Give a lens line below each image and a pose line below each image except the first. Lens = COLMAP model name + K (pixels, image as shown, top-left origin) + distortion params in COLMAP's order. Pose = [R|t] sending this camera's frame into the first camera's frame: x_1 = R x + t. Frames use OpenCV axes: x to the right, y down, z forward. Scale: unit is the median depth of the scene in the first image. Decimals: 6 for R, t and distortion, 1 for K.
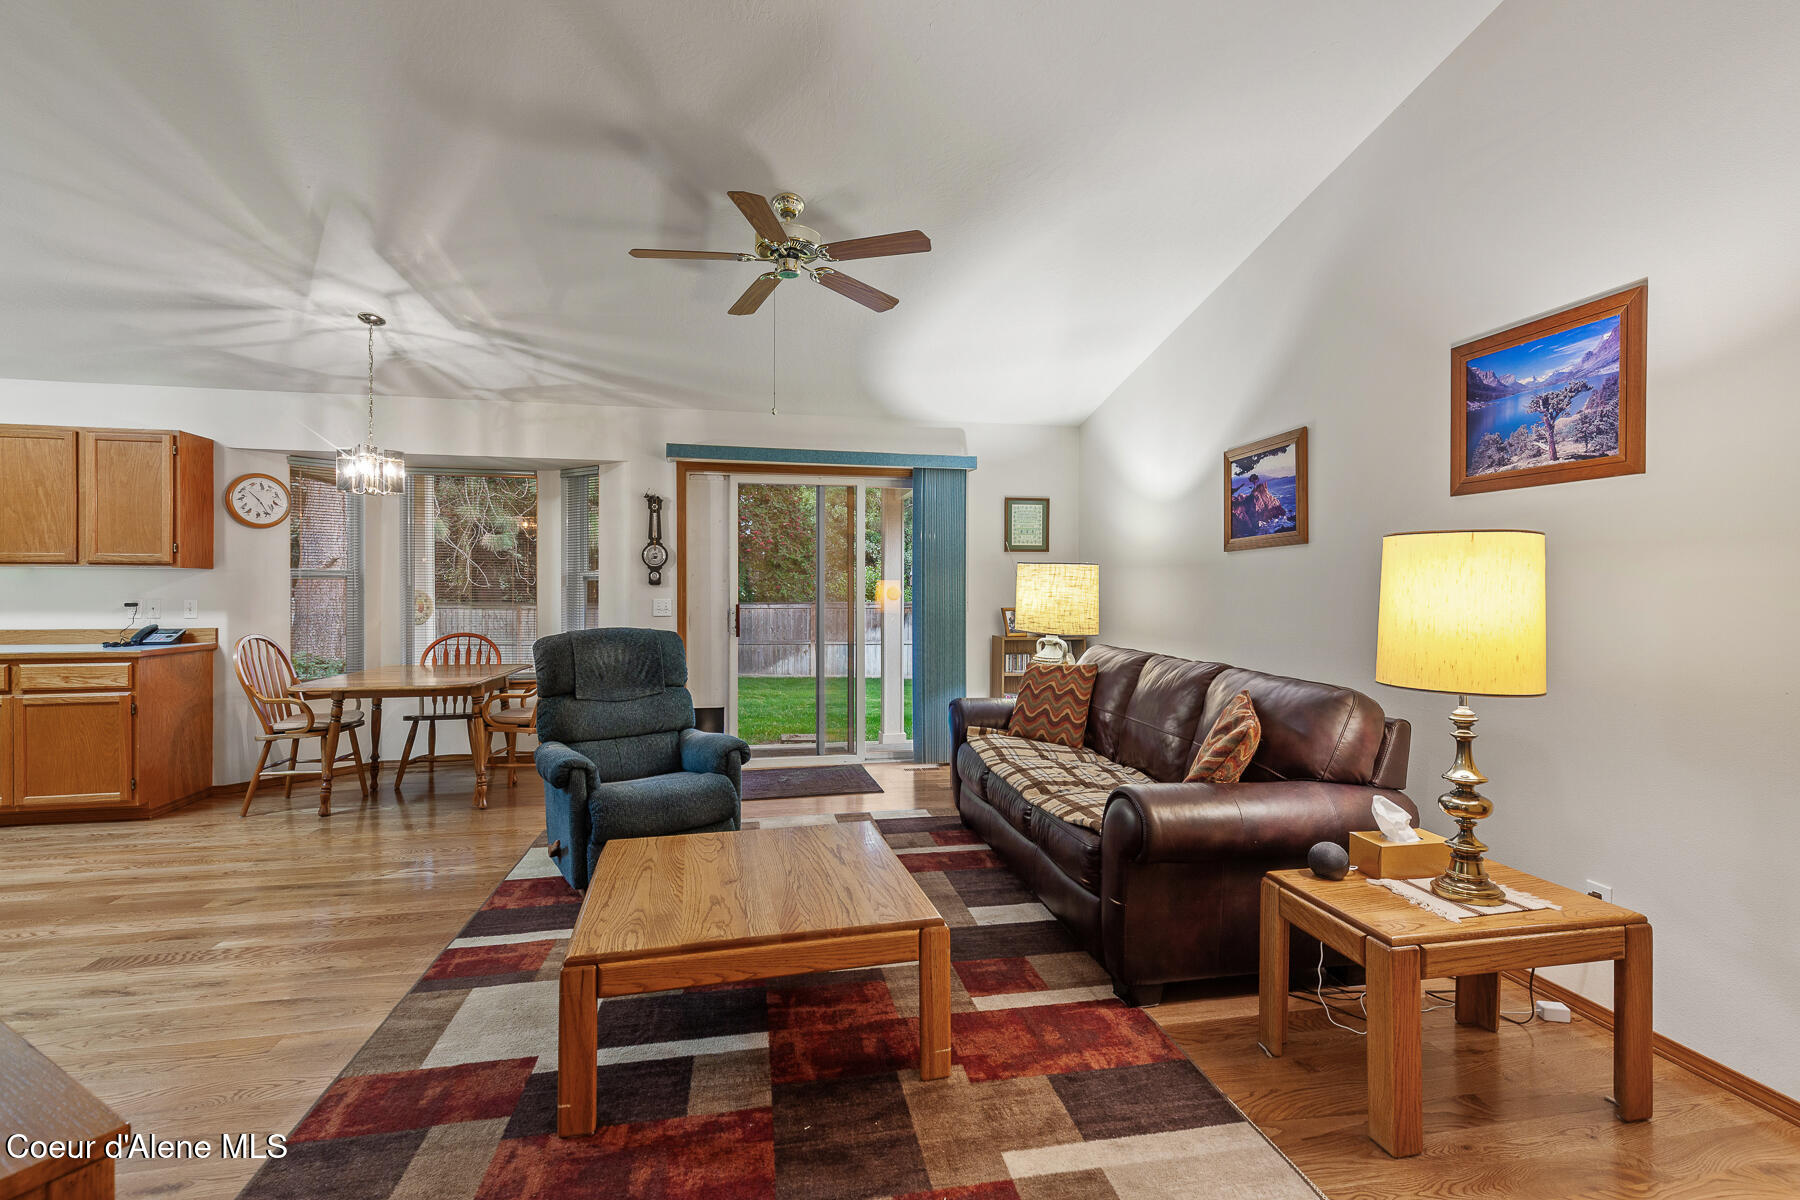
lens RADIAL K [[817.7, 0, 909.8], [0, 817.7, 590.7], [0, 0, 1]] dist [0.007777, -0.001511]
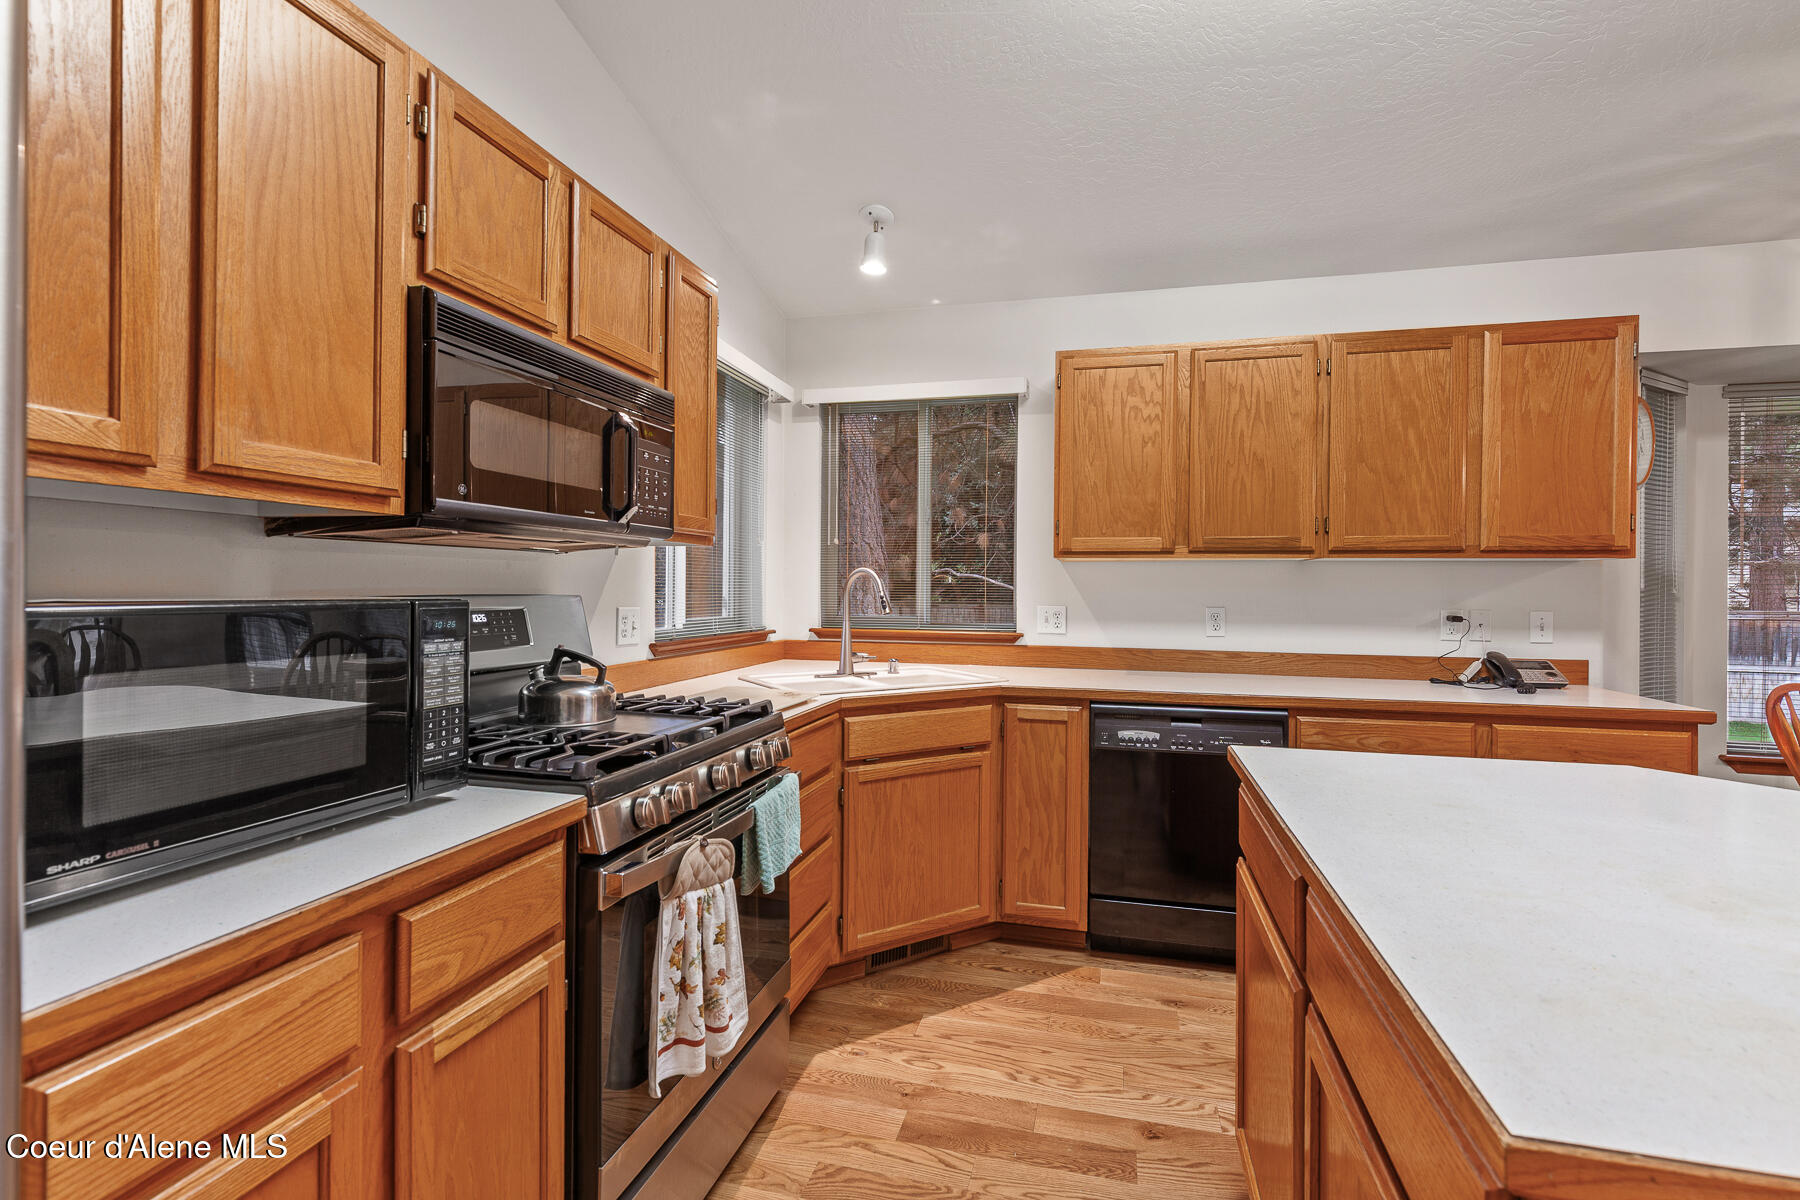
lens RADIAL K [[817.7, 0, 916.8], [0, 817.7, 596.2], [0, 0, 1]] dist [0.007777, -0.001511]
pose [[0.901505, 0.015144, -0.432503, -1.216255], [-0.009985, 0.999849, 0.014196, -0.005659], [0.432653, -0.008480, 0.901521, 0.302975]]
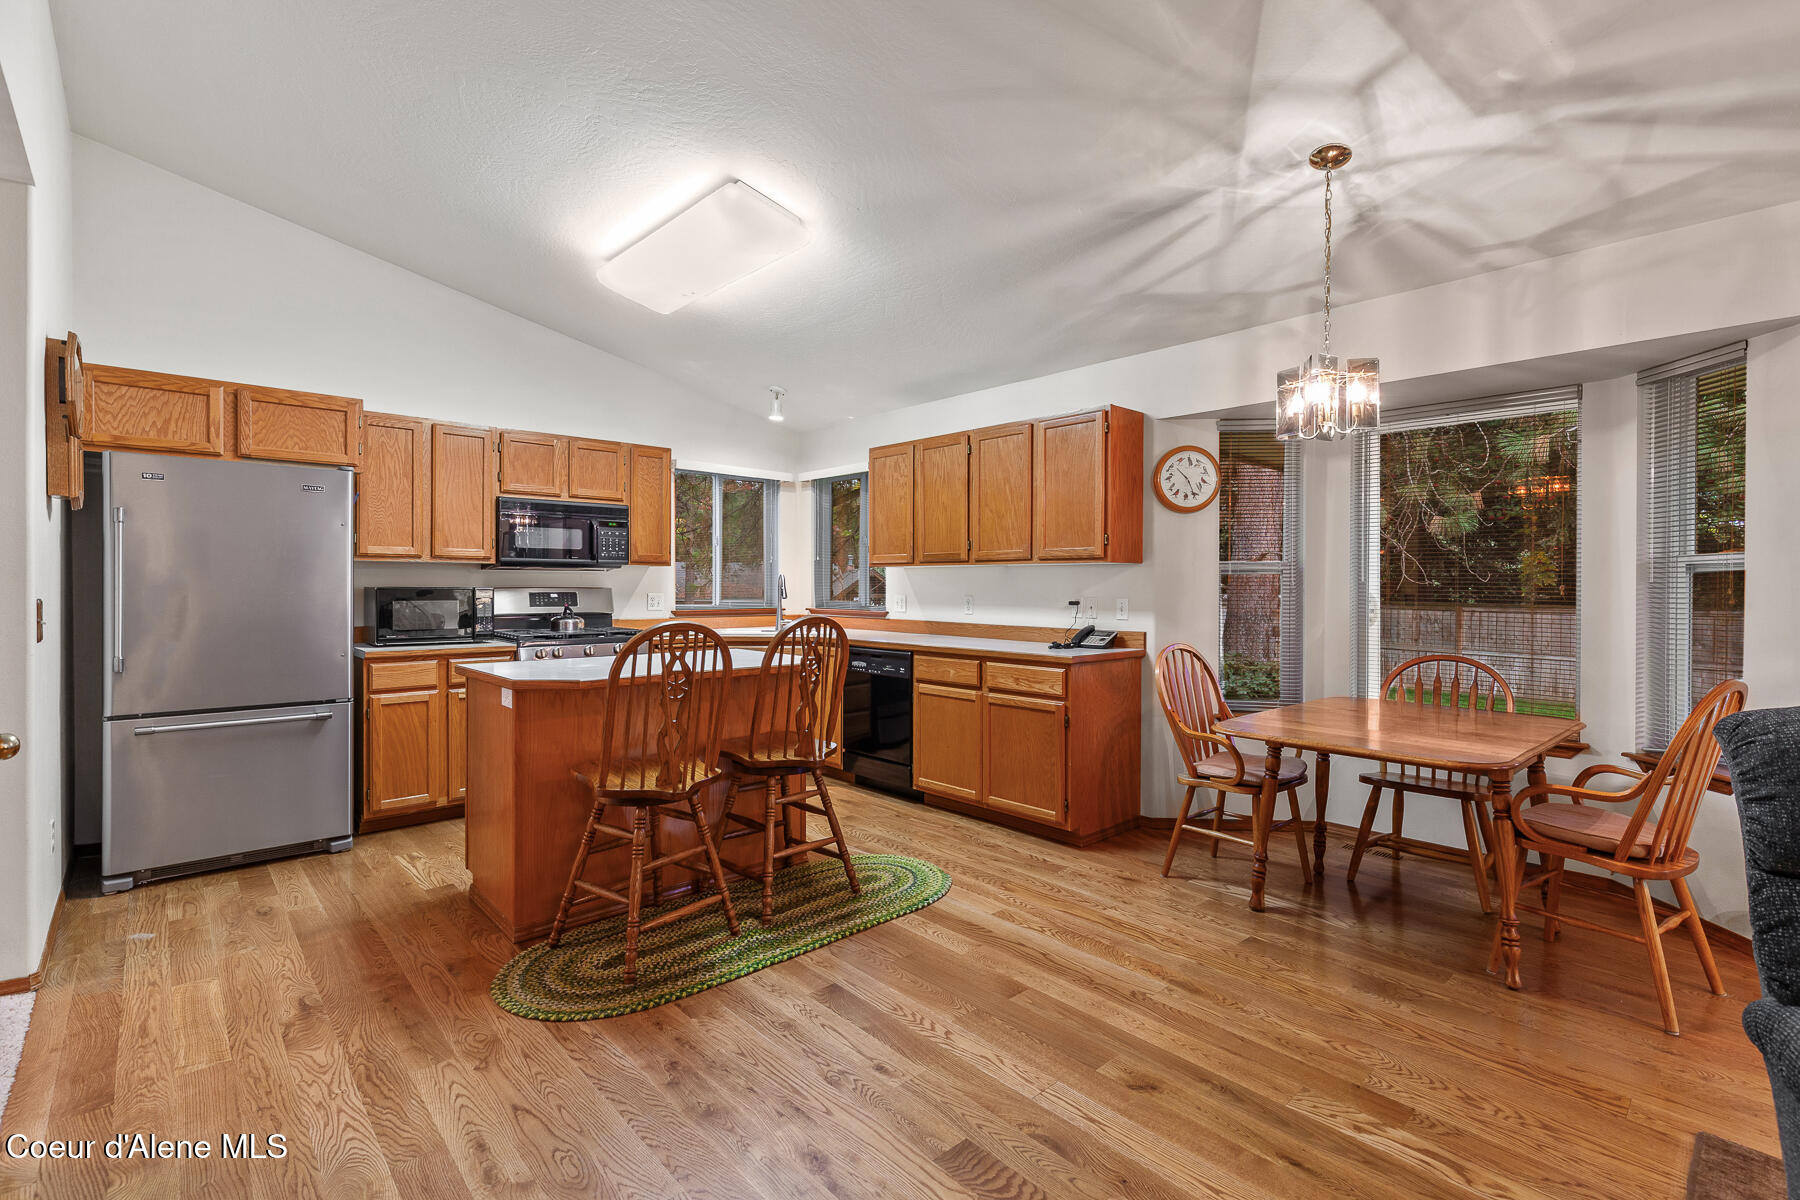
lens RADIAL K [[817.7, 0, 899.3], [0, 817.7, 592.8], [0, 0, 1]] dist [0.007777, -0.001511]
pose [[0.519050, 0.008286, -0.854704, -0.292804], [-0.003322, 0.999965, 0.007677, -0.001584], [0.854737, -0.001145, 0.519060, 0.400102]]
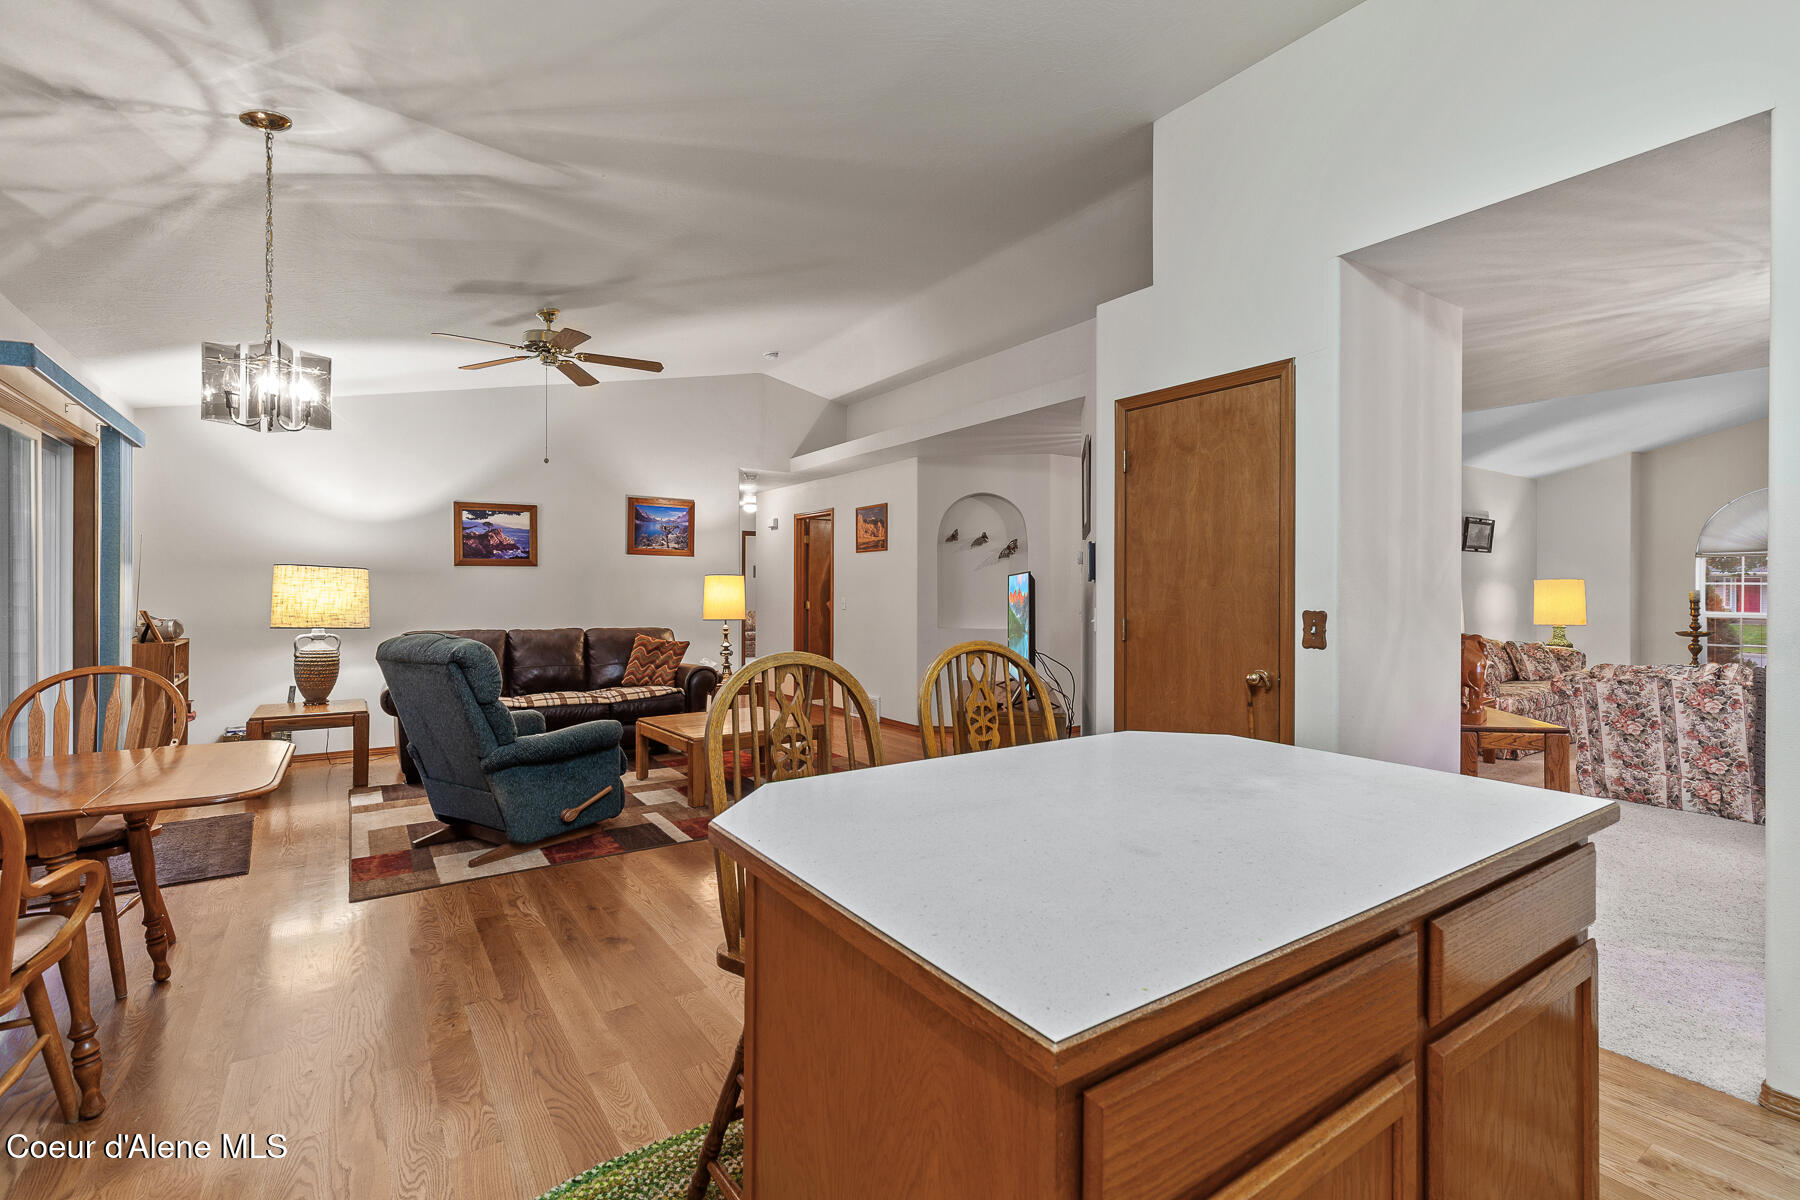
lens RADIAL K [[817.7, 0, 900.9], [0, 817.7, 589.4], [0, 0, 1]] dist [0.007777, -0.001511]
pose [[-0.400017, -0.002464, 0.916504, -1.367251], [-0.004518, 0.999990, 0.000717, -0.007469], [-0.916497, -0.003855, -0.400024, 0.833526]]
